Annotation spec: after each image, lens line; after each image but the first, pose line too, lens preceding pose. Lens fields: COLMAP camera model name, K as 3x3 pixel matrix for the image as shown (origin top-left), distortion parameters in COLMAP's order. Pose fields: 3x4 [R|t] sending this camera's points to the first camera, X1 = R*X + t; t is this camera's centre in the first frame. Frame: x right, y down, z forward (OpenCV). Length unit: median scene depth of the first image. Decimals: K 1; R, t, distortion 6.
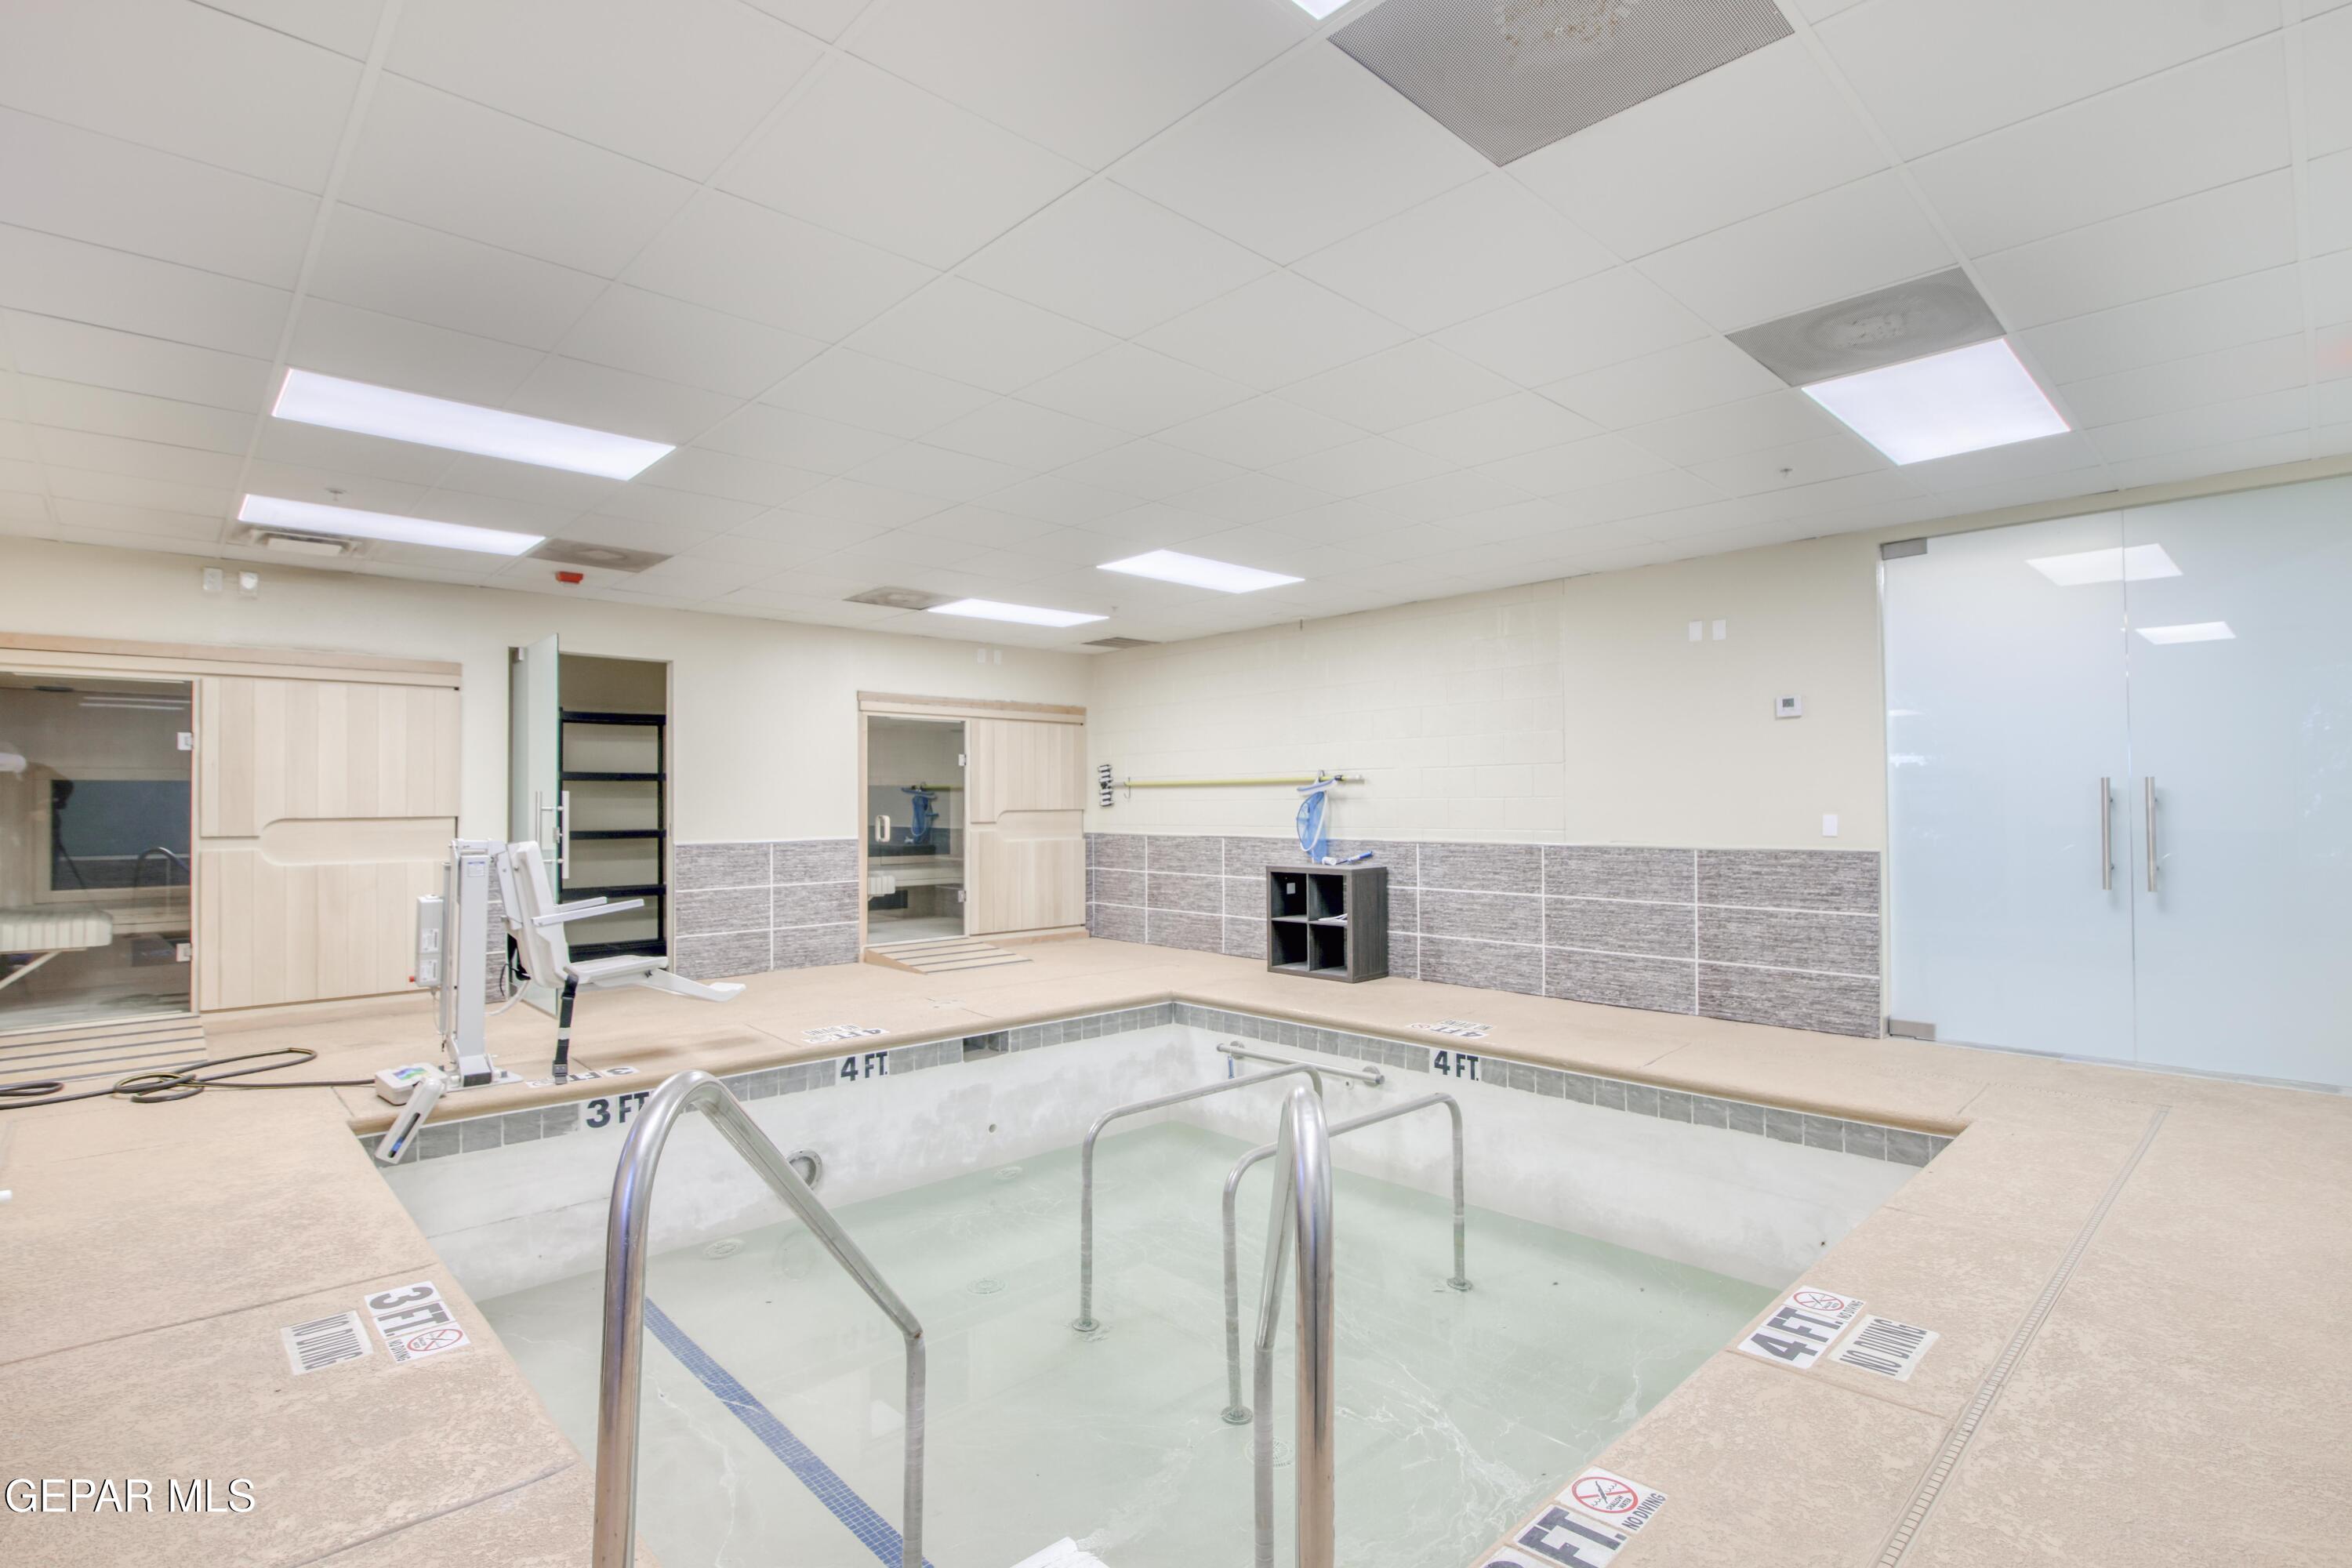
lens RADIAL K [[1093.6, 0, 1130.5], [0, 1093.6, 781.9], [0, 0, 1]] dist [-0.022019, 0.001175]
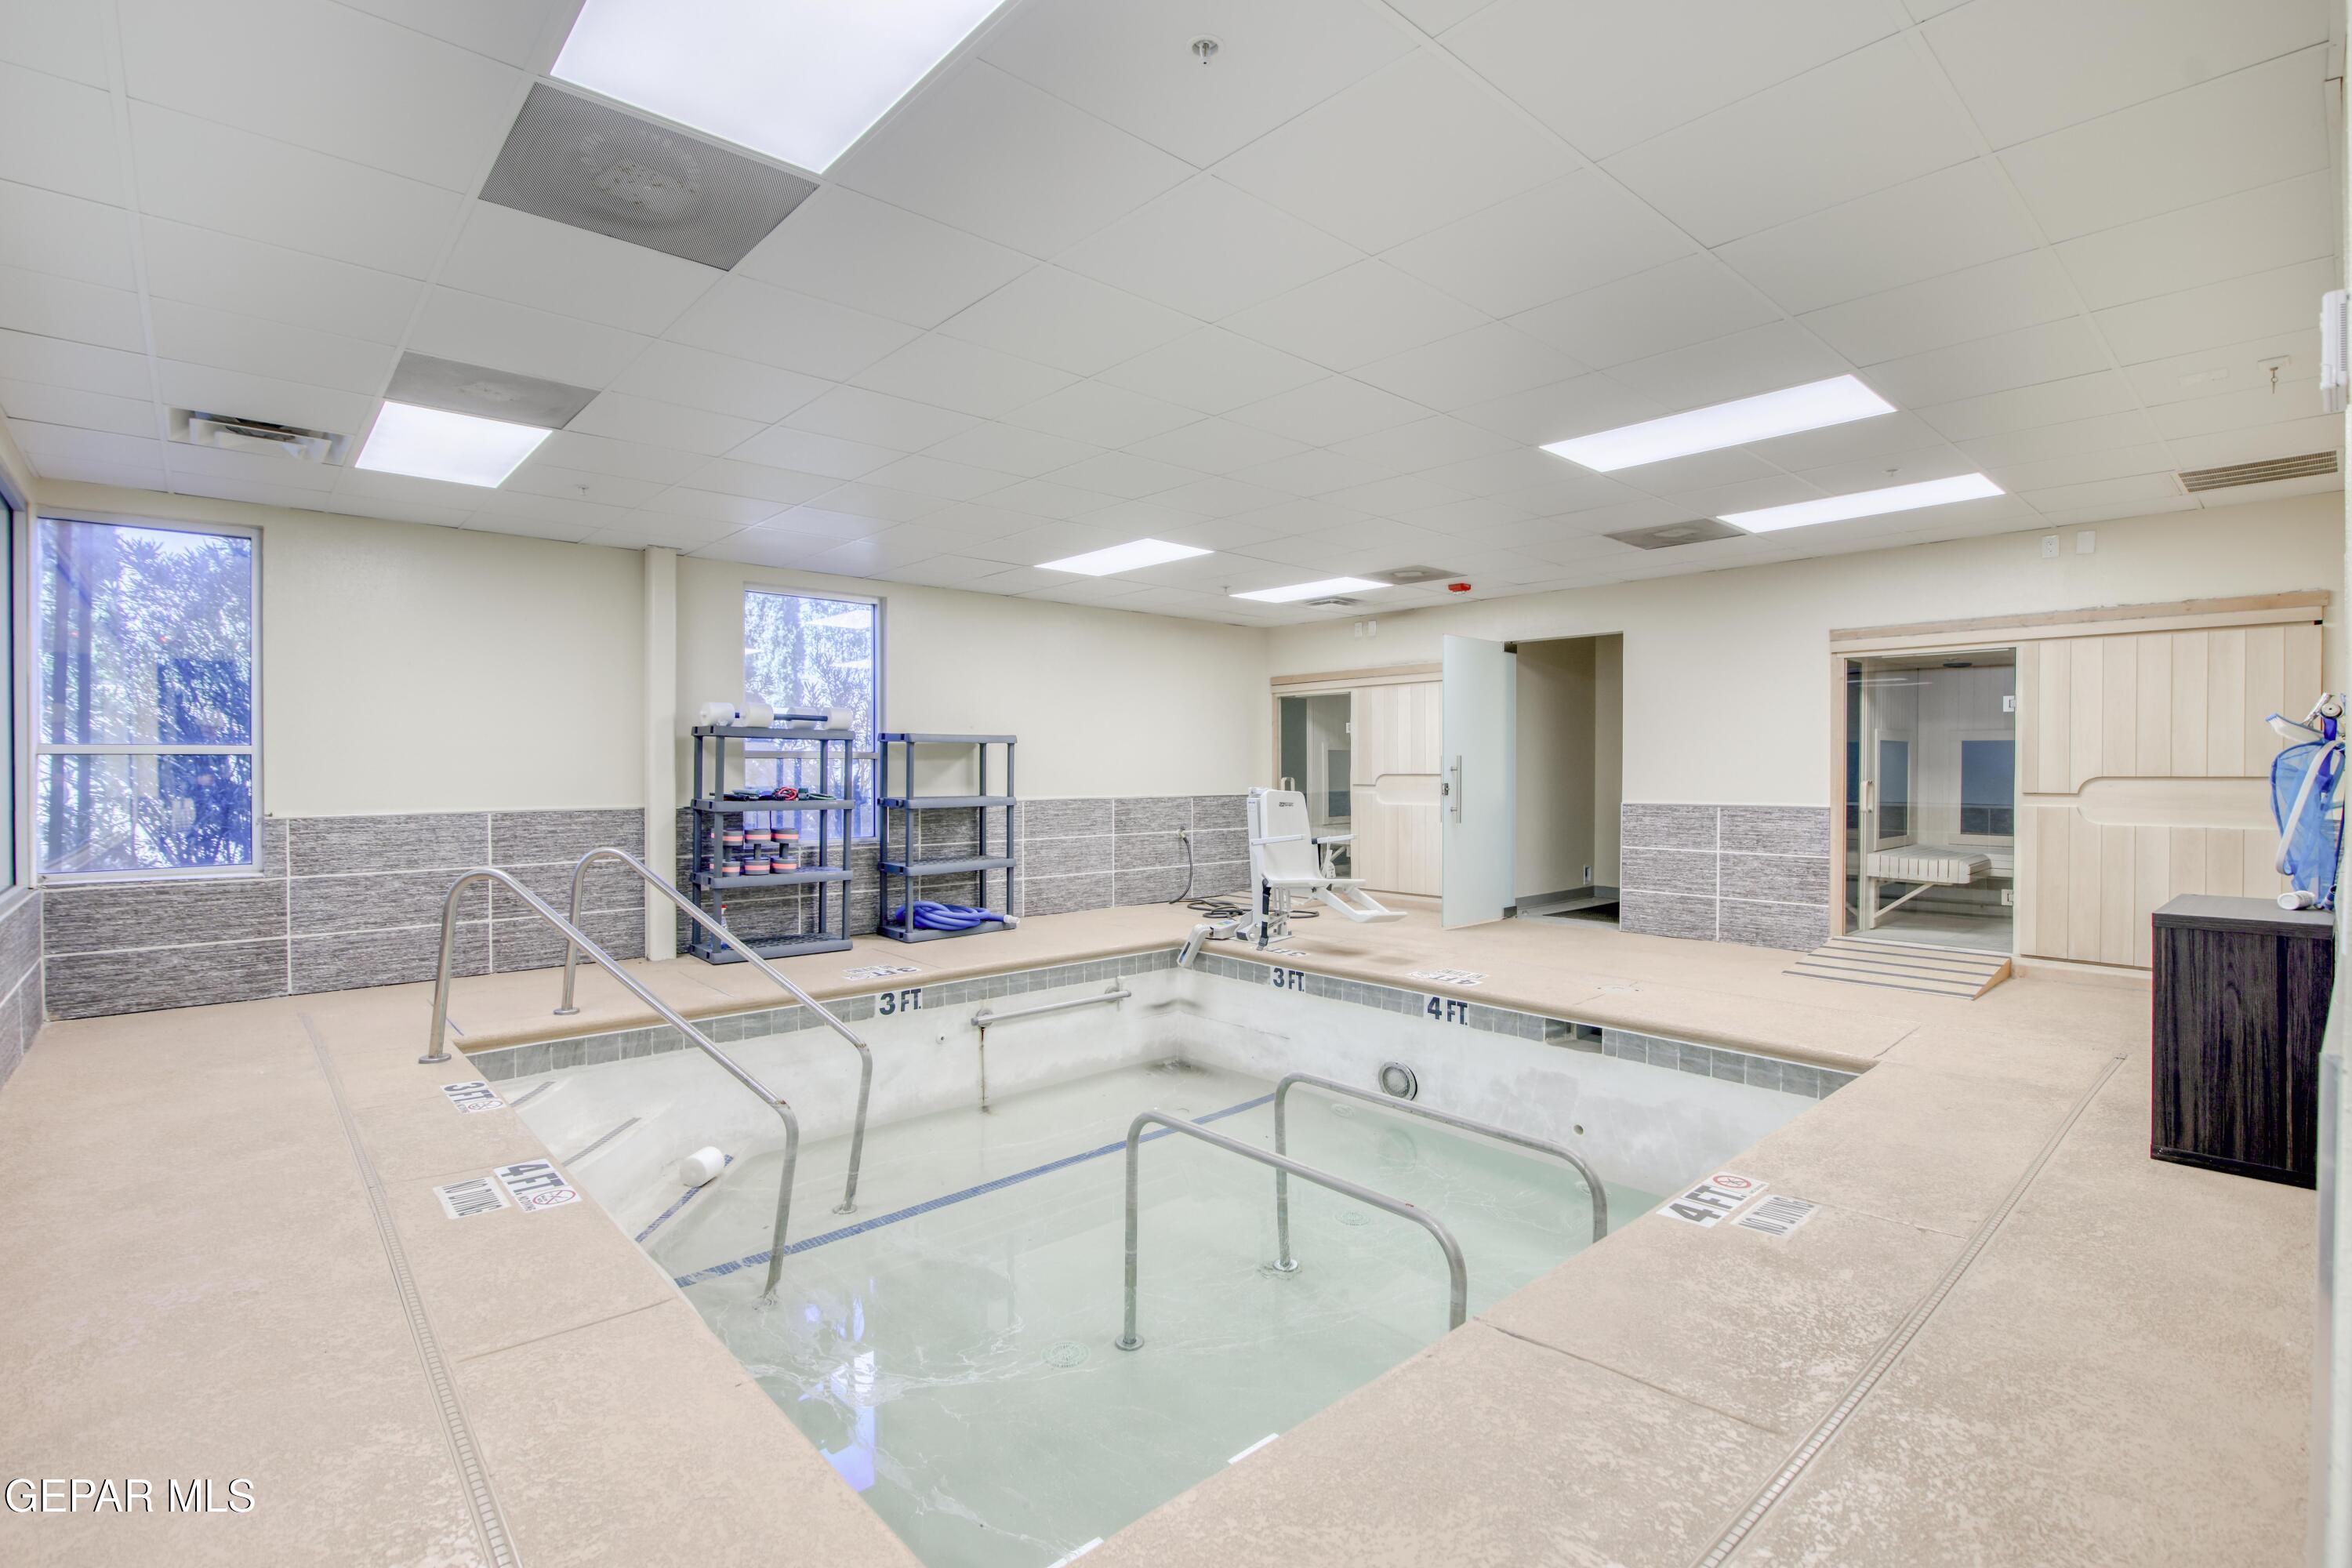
lens RADIAL K [[1101.4, 0, 1262.9], [0, 1101.4, 774.4], [0, 0, 1]] dist [-0.014302, -0.001196]
pose [[0.039146, 0.013304, -0.999145, 0.630264], [0.021466, 0.999669, 0.014152, 0.006416], [0.999003, -0.022001, 0.038847, 0.590426]]
